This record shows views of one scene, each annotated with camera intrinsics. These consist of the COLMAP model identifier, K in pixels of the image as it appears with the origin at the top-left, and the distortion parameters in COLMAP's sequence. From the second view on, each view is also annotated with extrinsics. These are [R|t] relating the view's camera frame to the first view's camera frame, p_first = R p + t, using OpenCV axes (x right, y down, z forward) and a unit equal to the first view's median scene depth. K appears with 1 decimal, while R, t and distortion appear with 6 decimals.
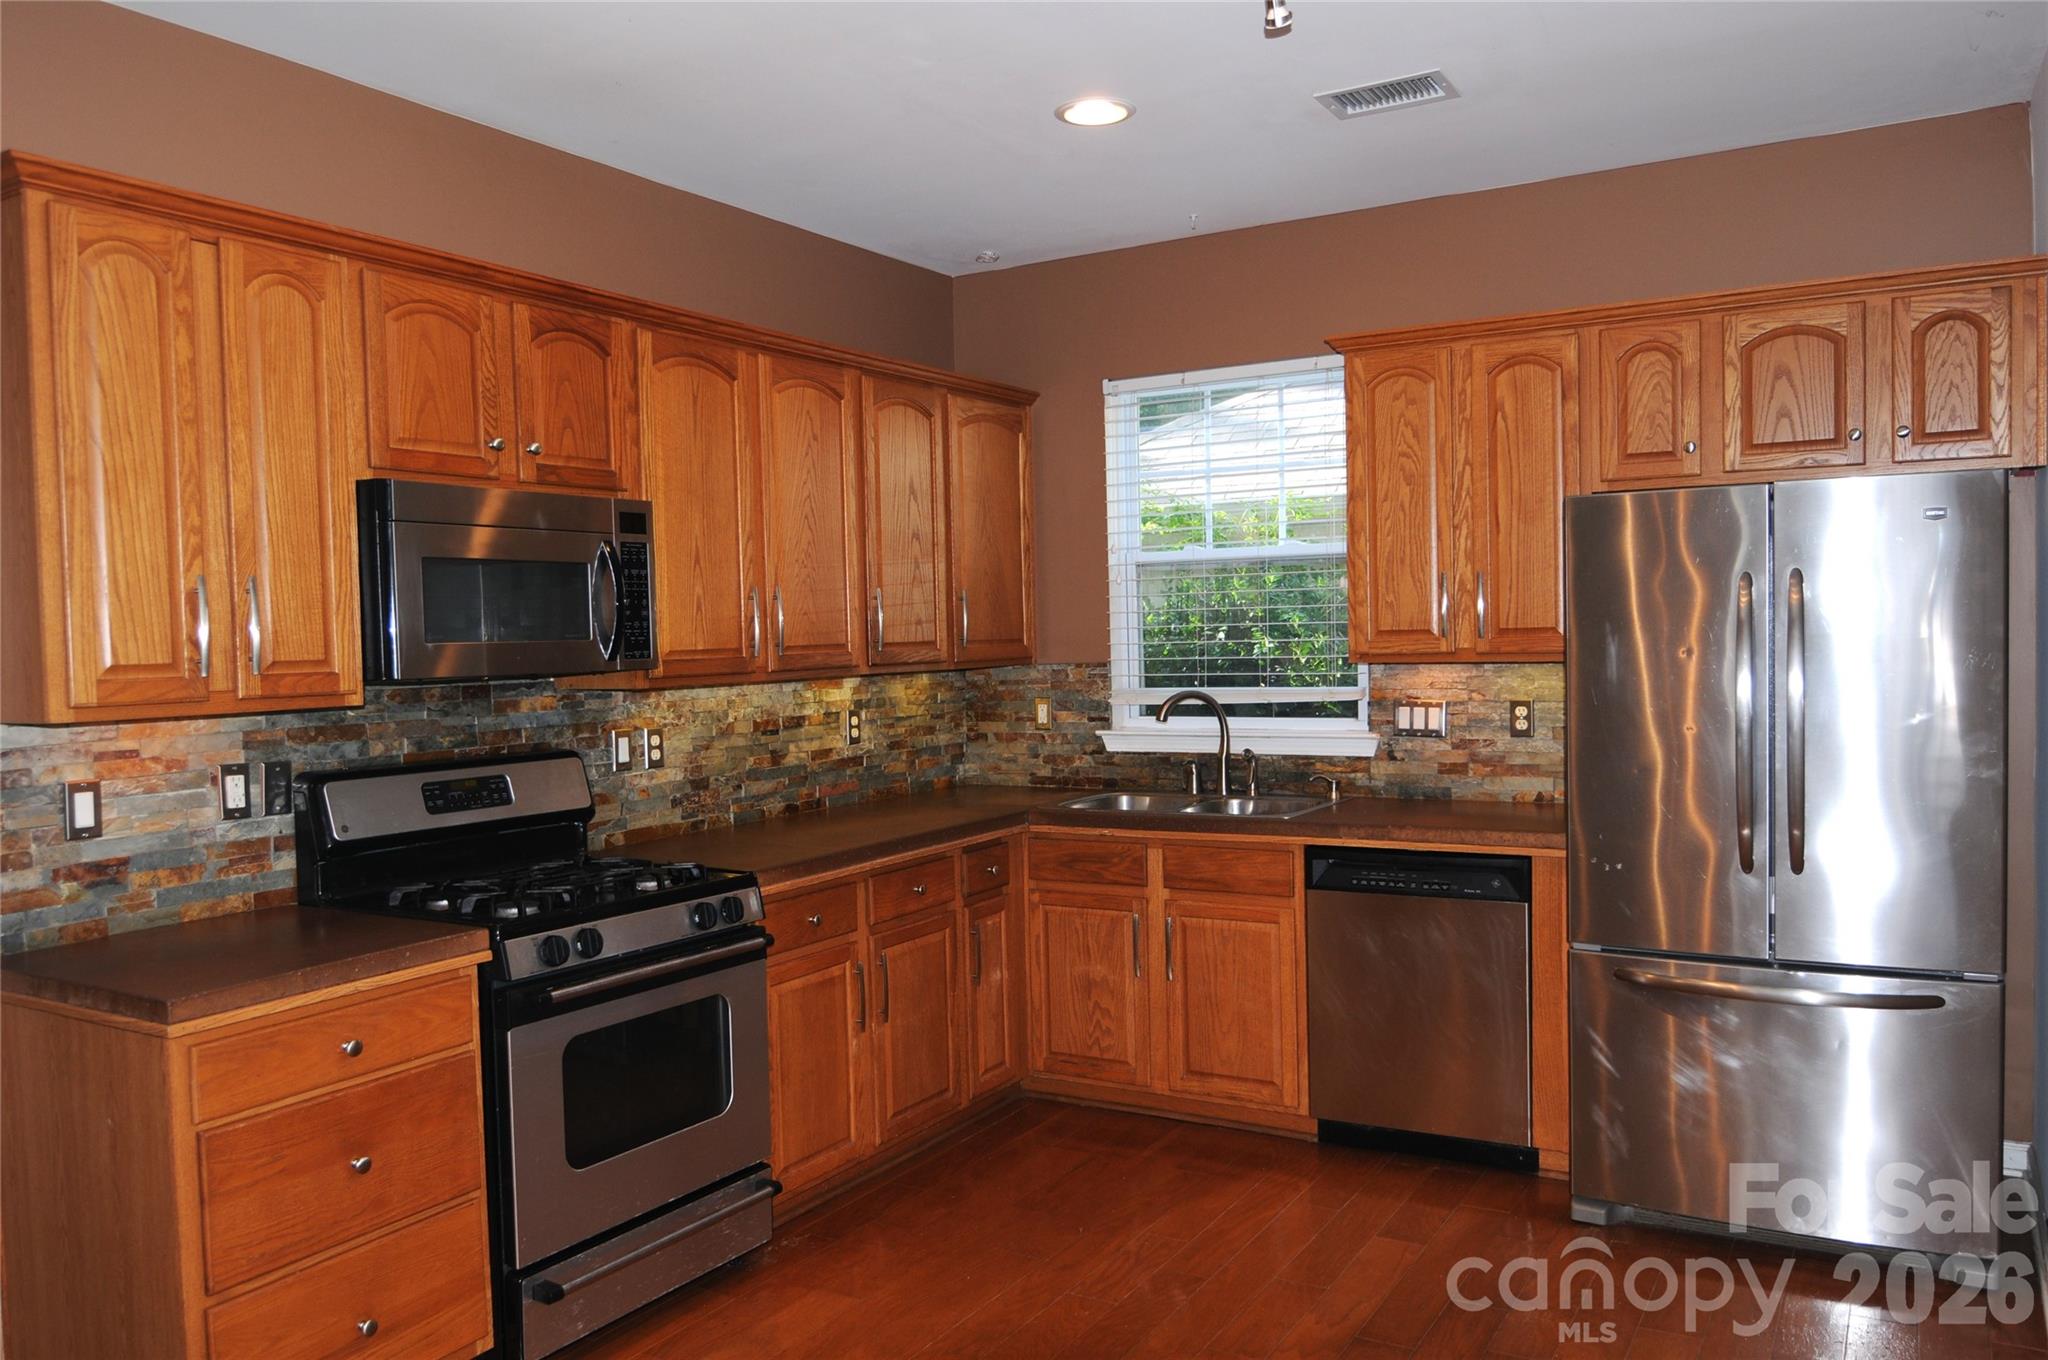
lens RADIAL K [[1532.1, 0, 1020.6], [0, 1532.1, 696.6], [0, 0, 1]] dist [-0.020938, -0.002092]
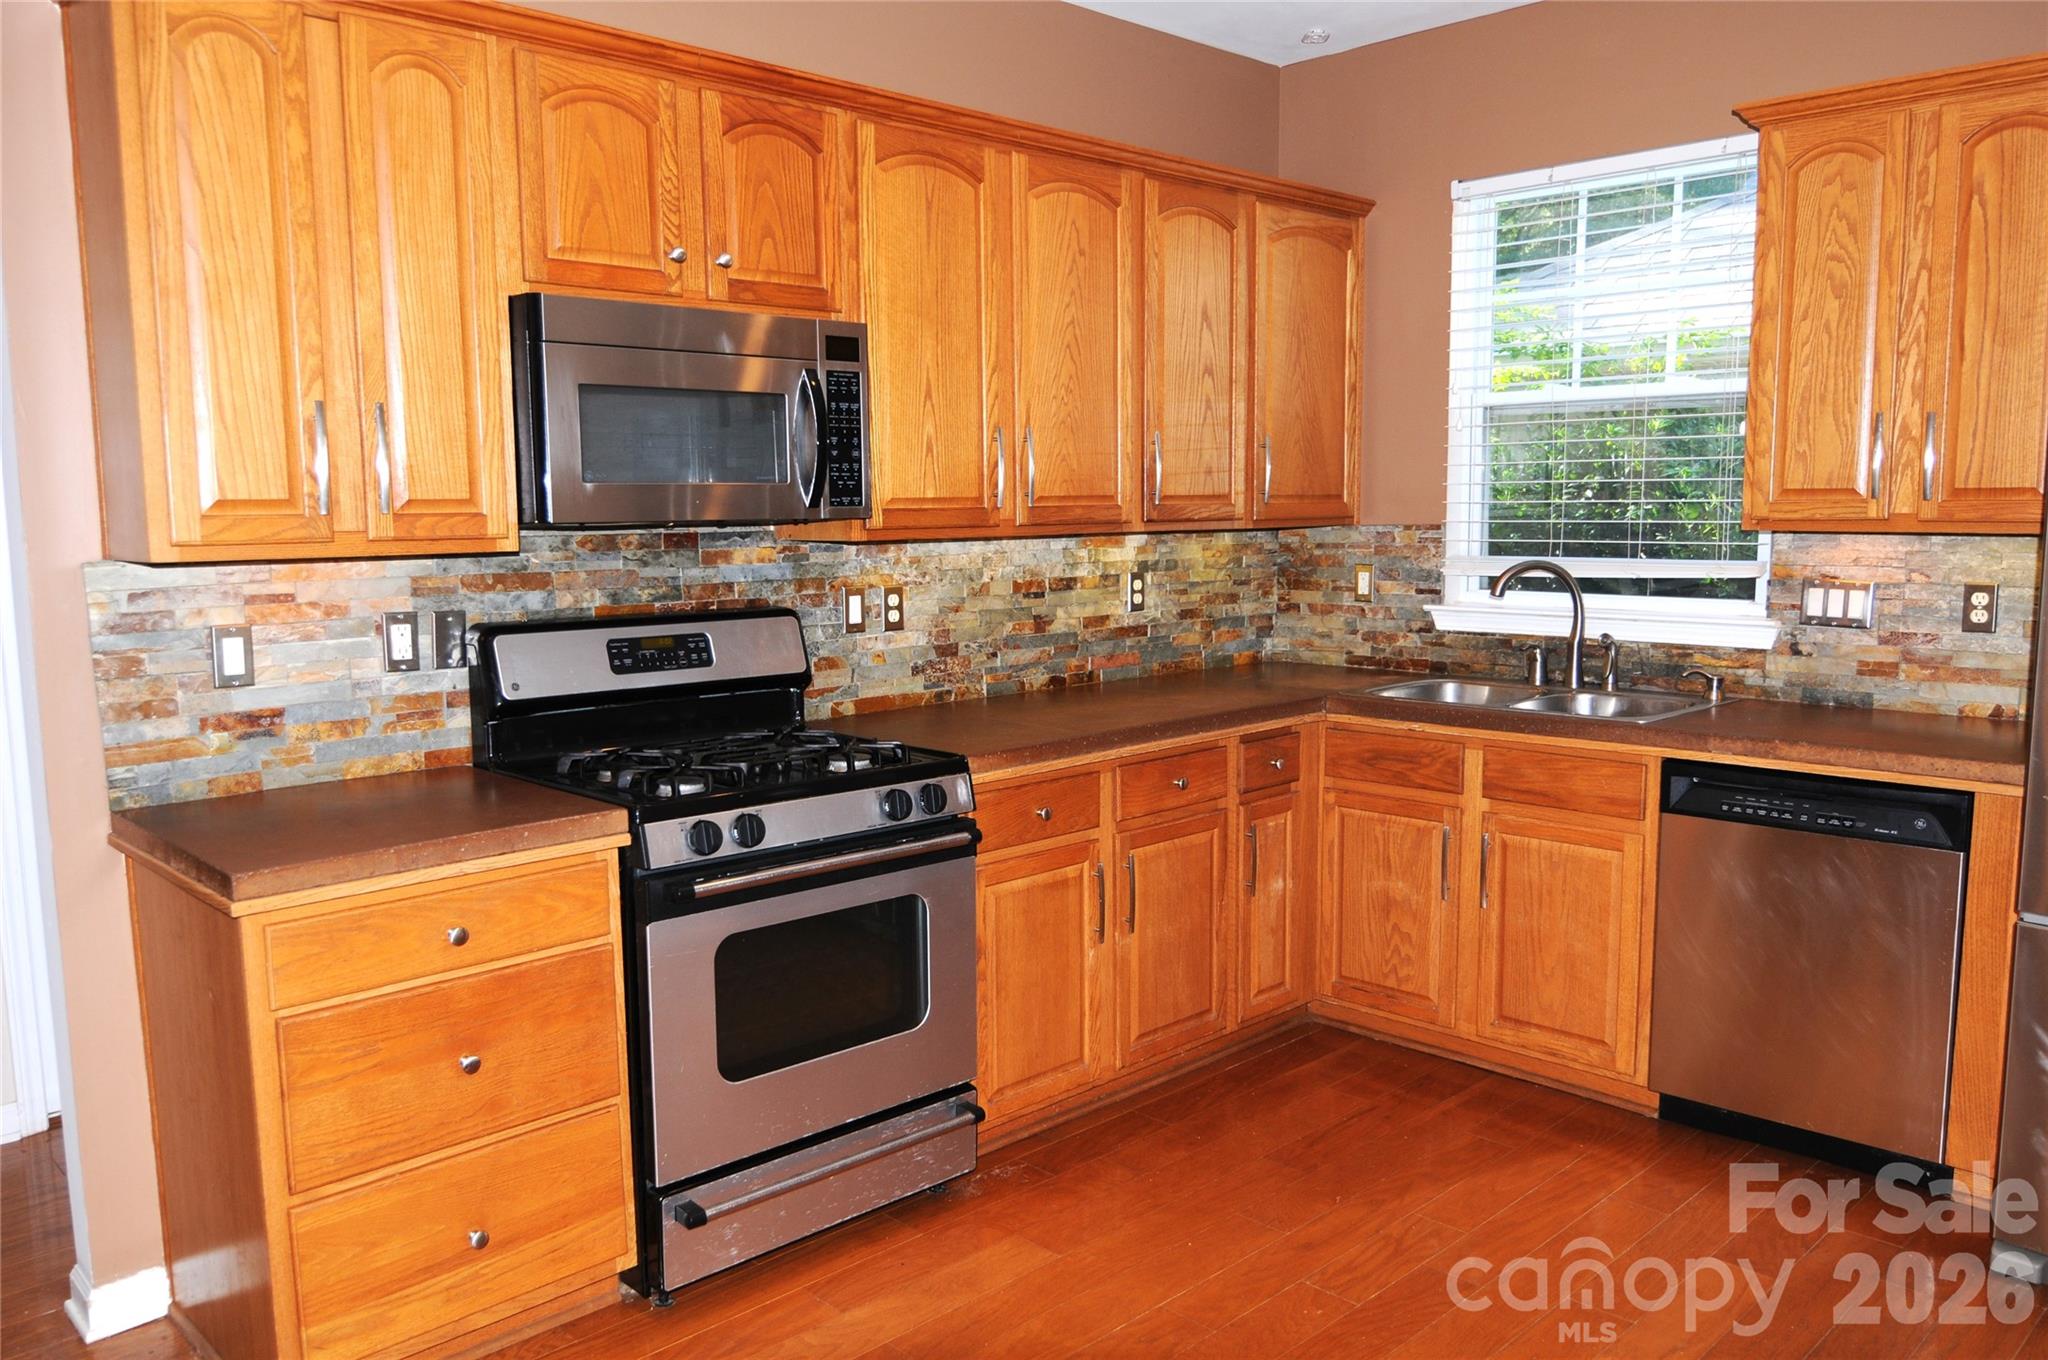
lens RADIAL K [[1532.1, 0, 1020.6], [0, 1532.1, 696.6], [0, 0, 1]] dist [-0.020938, -0.002092]
pose [[0.965856, 0.047981, -0.254597, 0.072016], [-0.025158, 0.995427, 0.092153, 0.000414], [0.257855, -0.082602, 0.962646, 0.169475]]
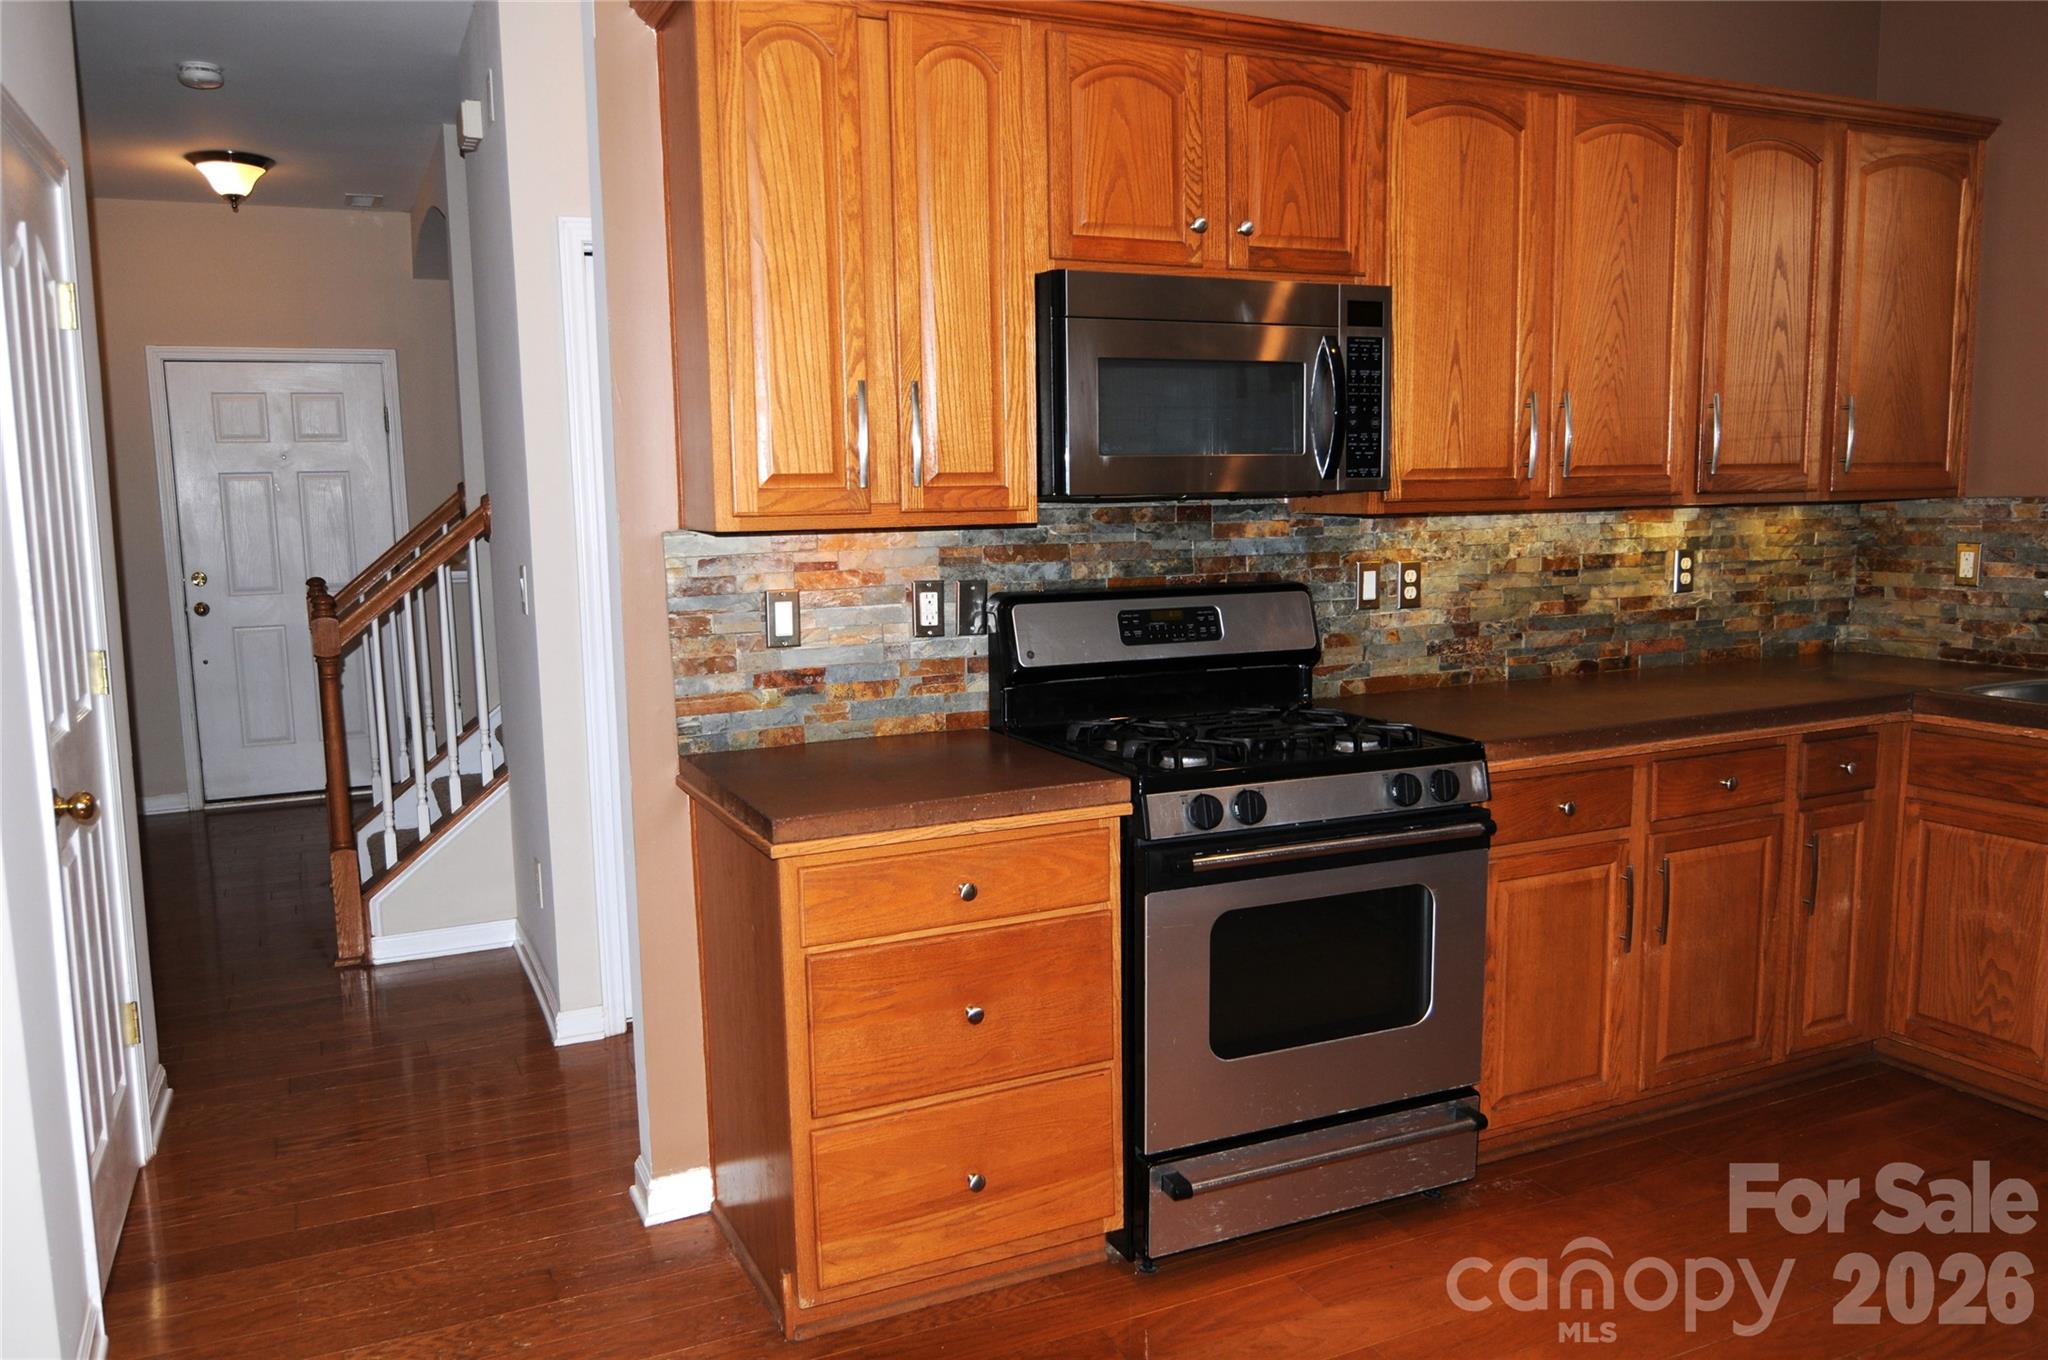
lens RADIAL K [[1532.1, 0, 1020.6], [0, 1532.1, 696.6], [0, 0, 1]] dist [-0.020938, -0.002092]
pose [[0.827977, 0.087133, -0.553951, 0.068967], [-0.026741, 0.992866, 0.116202, 0.002117], [0.560124, -0.081399, 0.824400, 0.184148]]
